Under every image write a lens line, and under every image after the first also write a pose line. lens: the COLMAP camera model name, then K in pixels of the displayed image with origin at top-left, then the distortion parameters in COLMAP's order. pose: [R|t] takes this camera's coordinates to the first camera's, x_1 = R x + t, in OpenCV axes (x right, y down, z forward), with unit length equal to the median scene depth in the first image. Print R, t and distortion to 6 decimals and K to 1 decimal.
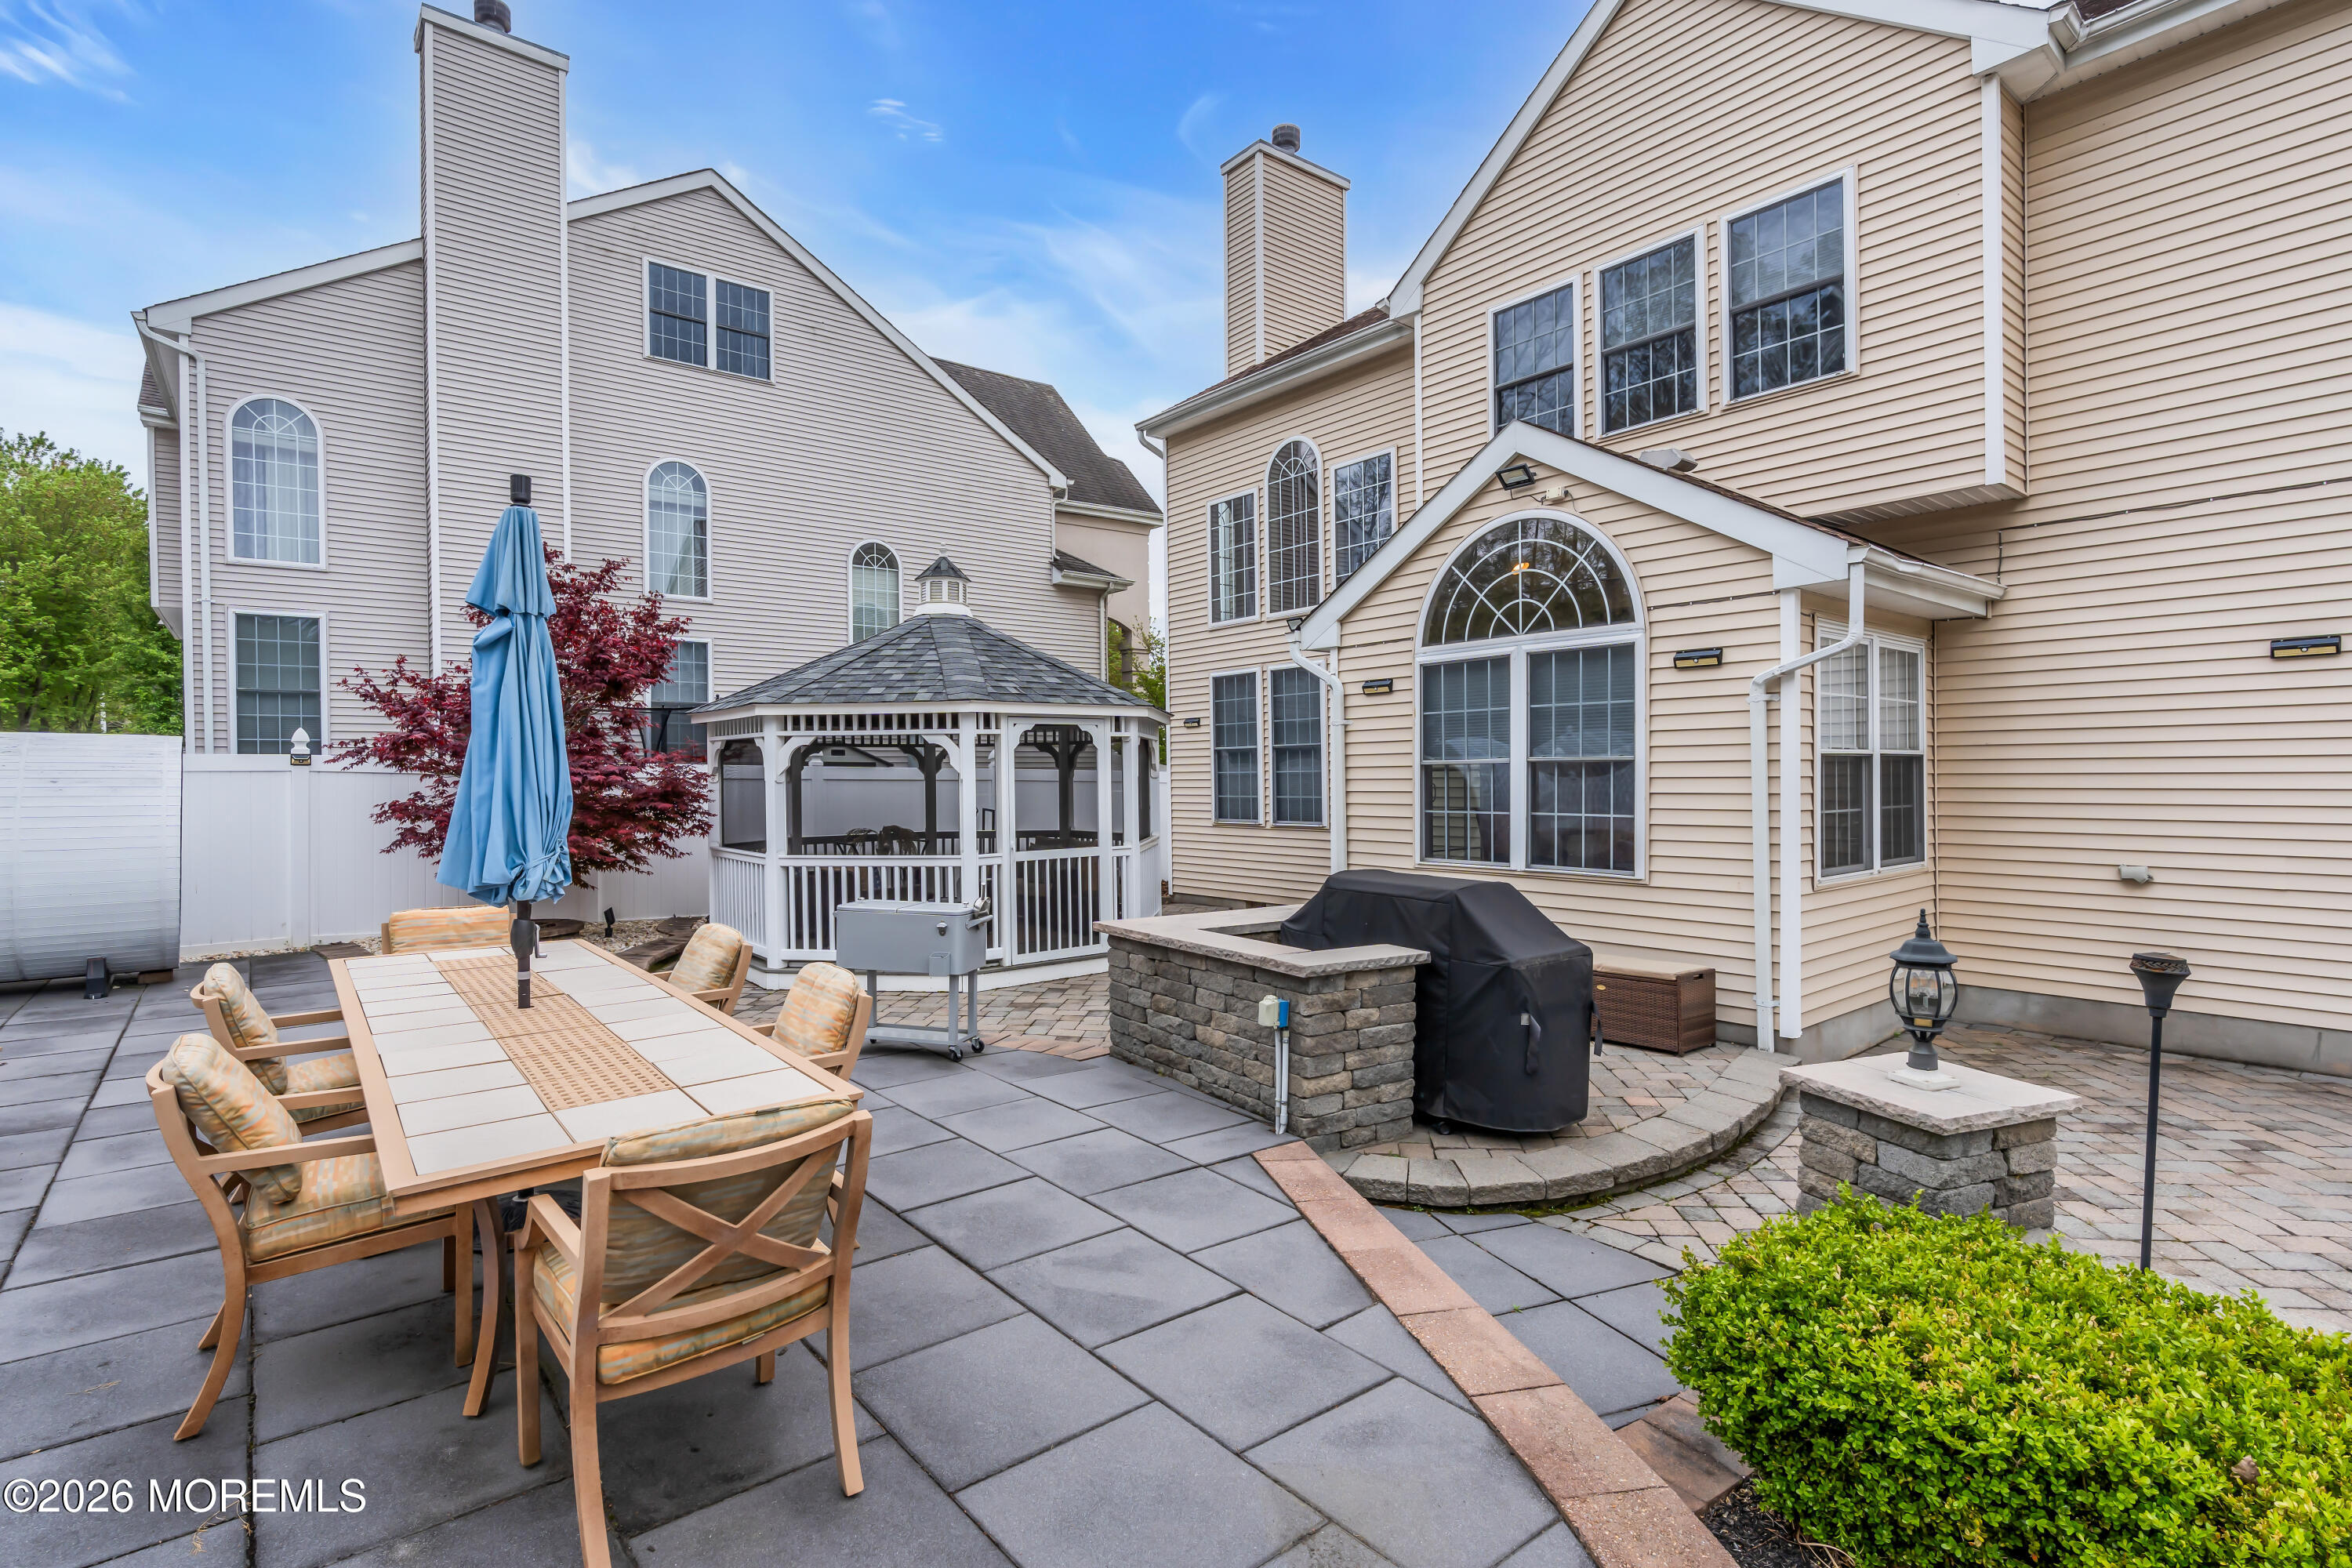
lens RADIAL K [[1118.0, 0, 1175.8], [0, 1118.0, 775.5], [0, 0, 1]] dist [-0.009213, 0.003421]
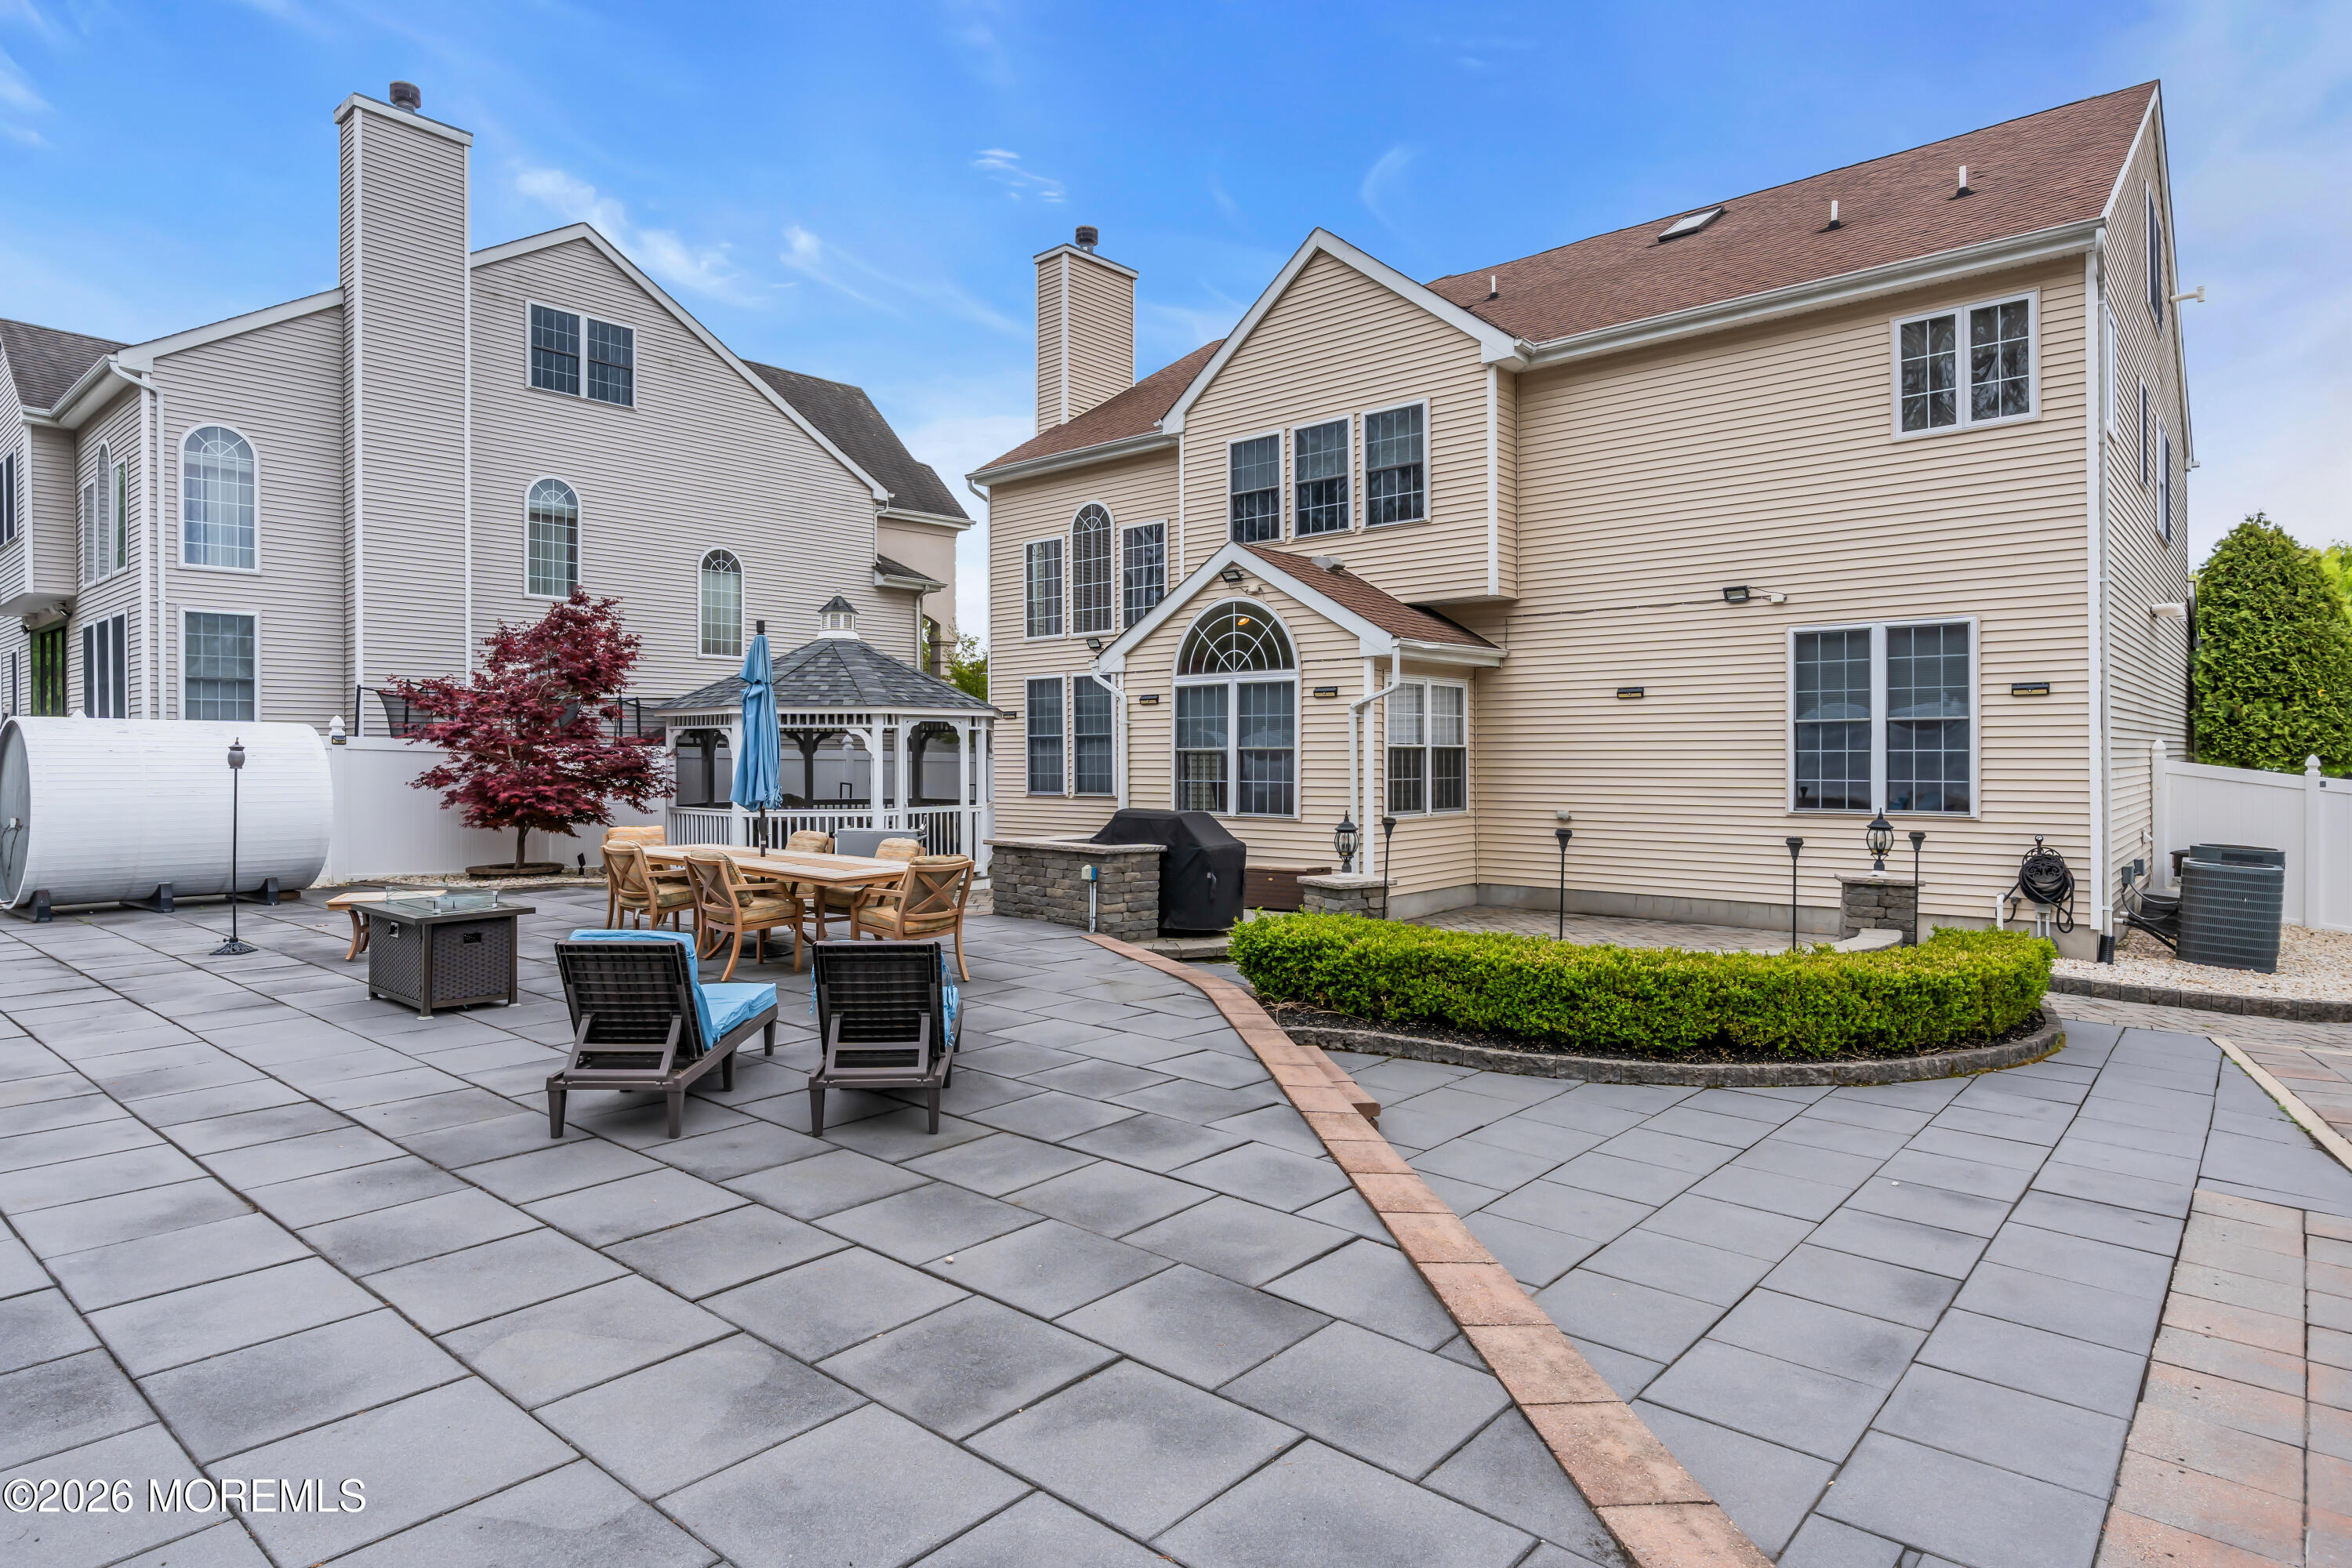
lens RADIAL K [[1290.0, 0, 1168.3], [0, 1290.0, 739.9], [0, 0, 1]] dist [-0.002820, 0.000364]
pose [[0.984691, 0.009284, 0.174059, -0.099265], [-0.006744, 0.999862, -0.015178, 0.002372], [-0.174176, 0.013772, 0.984618, -0.733256]]
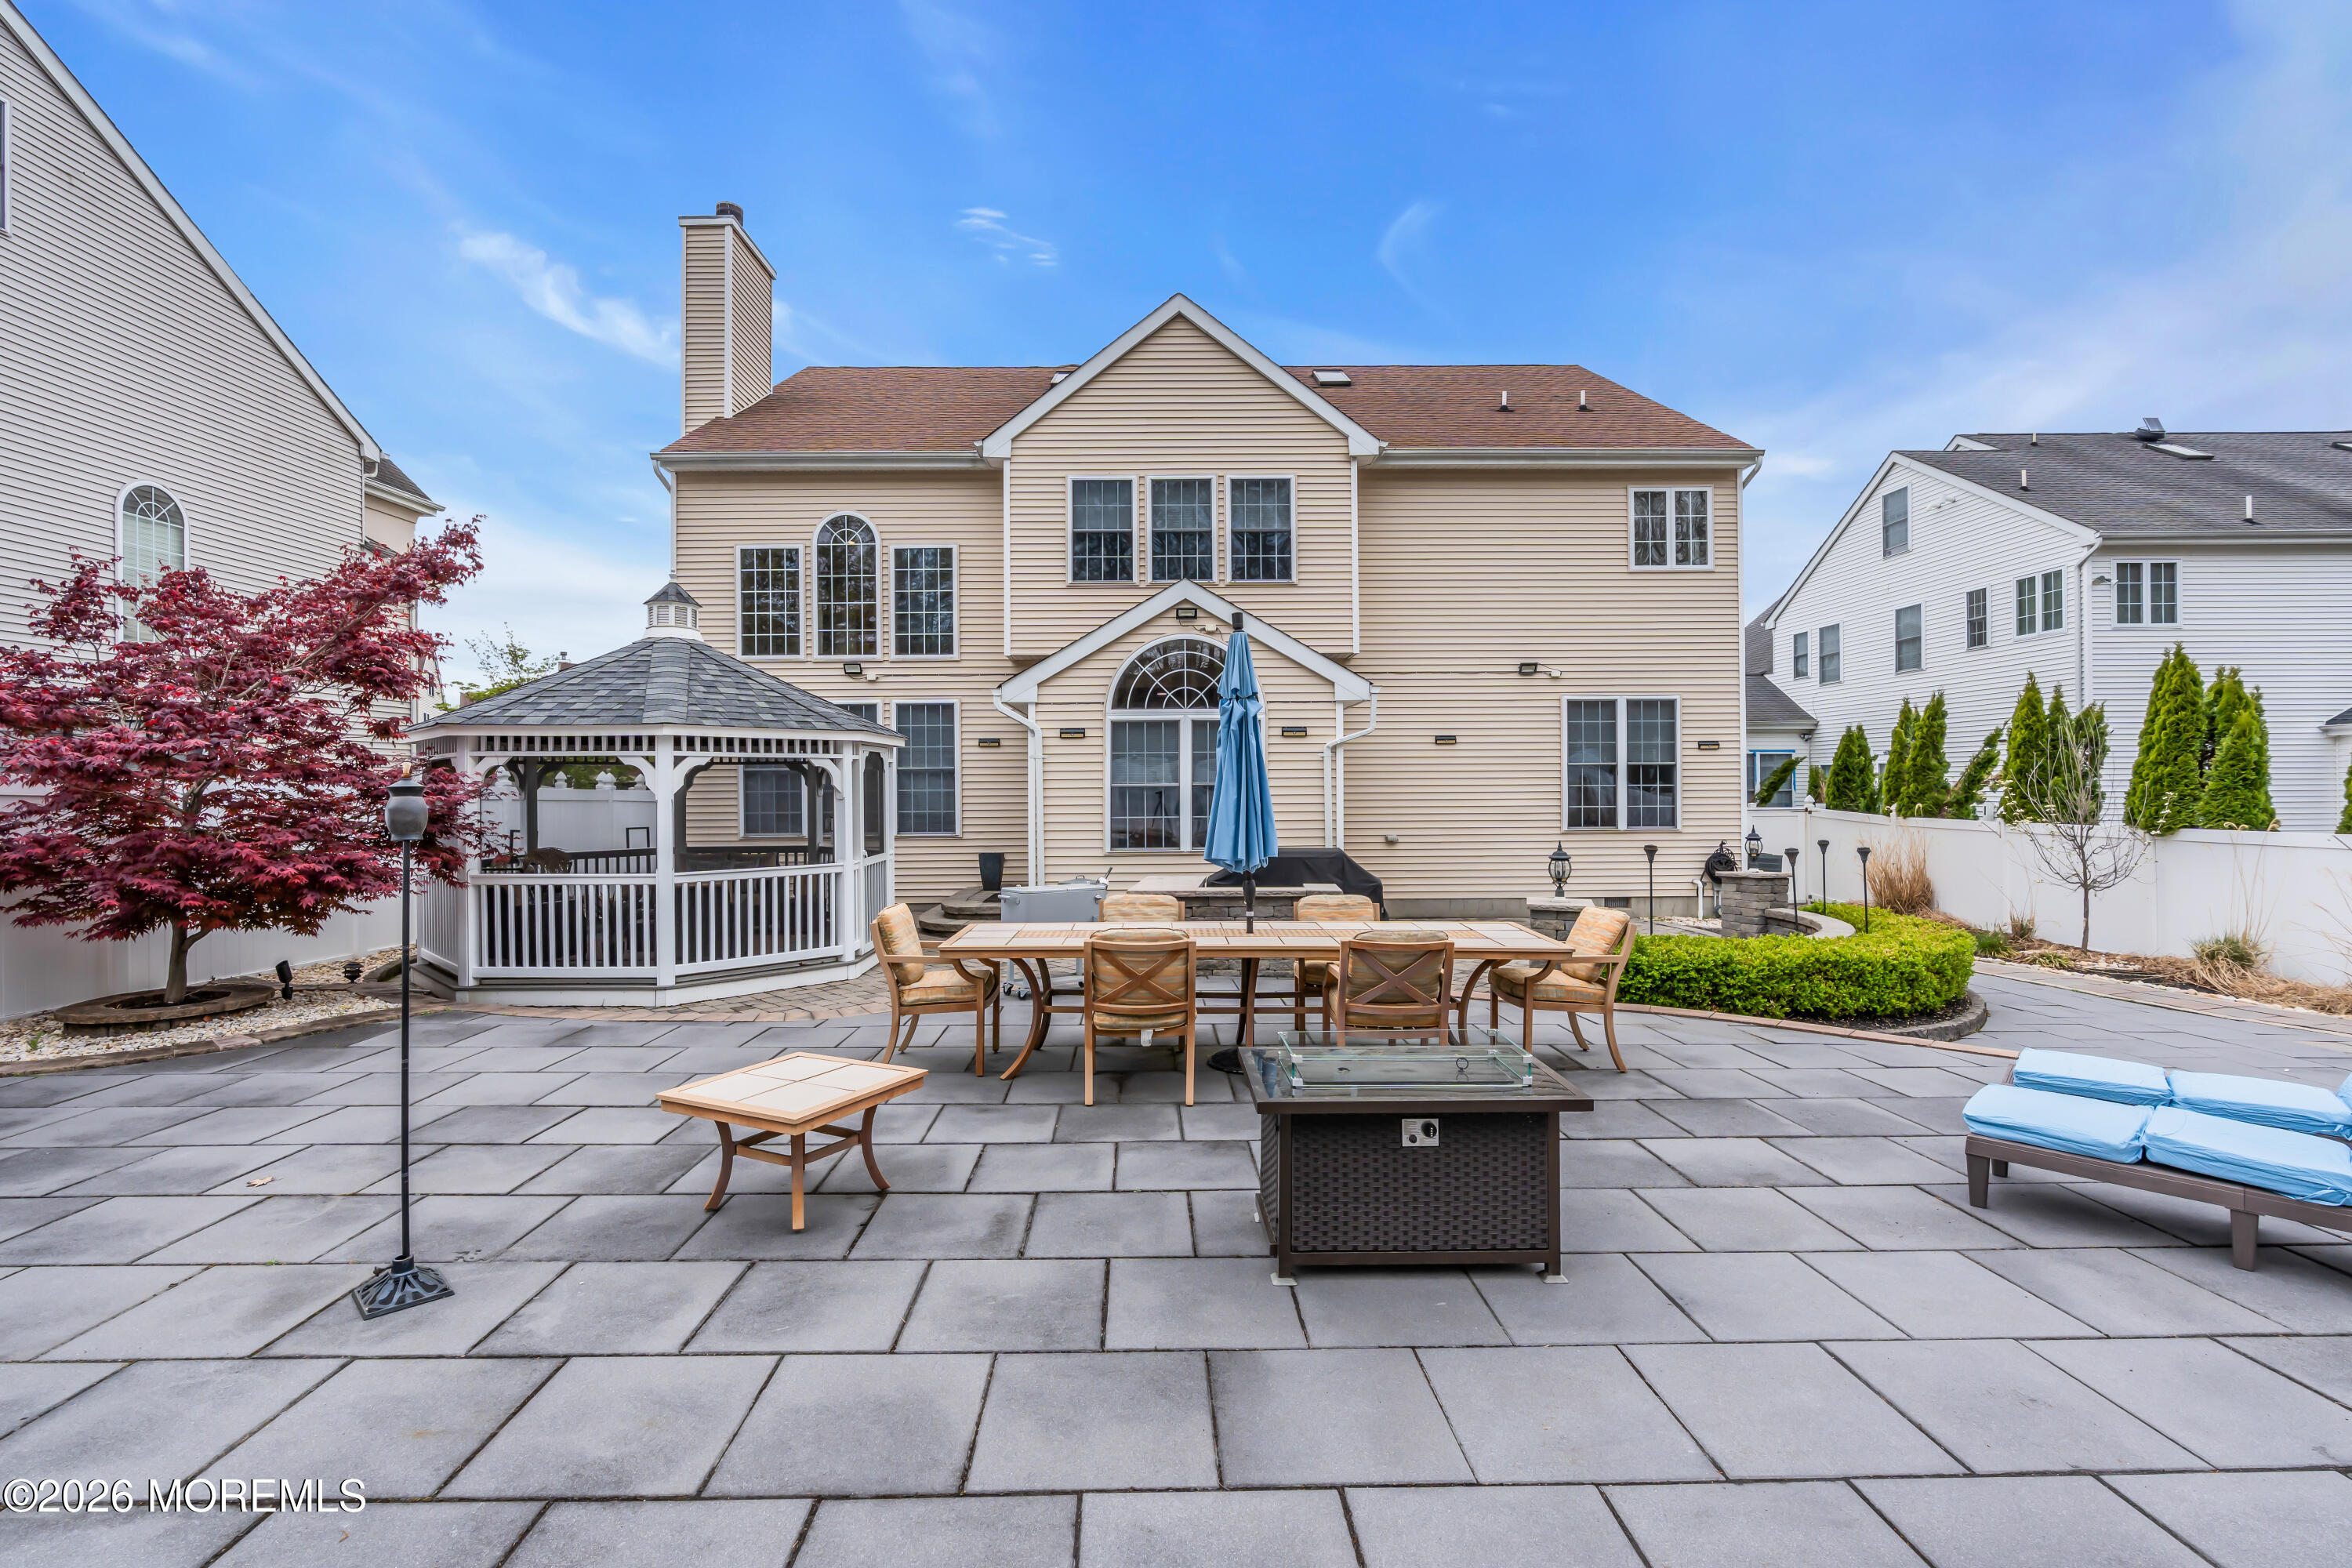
lens RADIAL K [[1050.3, 0, 1174.4], [0, 1050.3, 773.7], [0, 0, 1]] dist [-0.013515, 0.004959]
pose [[0.614351, 0.014179, 0.788905, -0.806716], [0.001395, 0.999817, -0.019056, -0.000118], [-0.789032, 0.012807, 0.614219, 0.052897]]
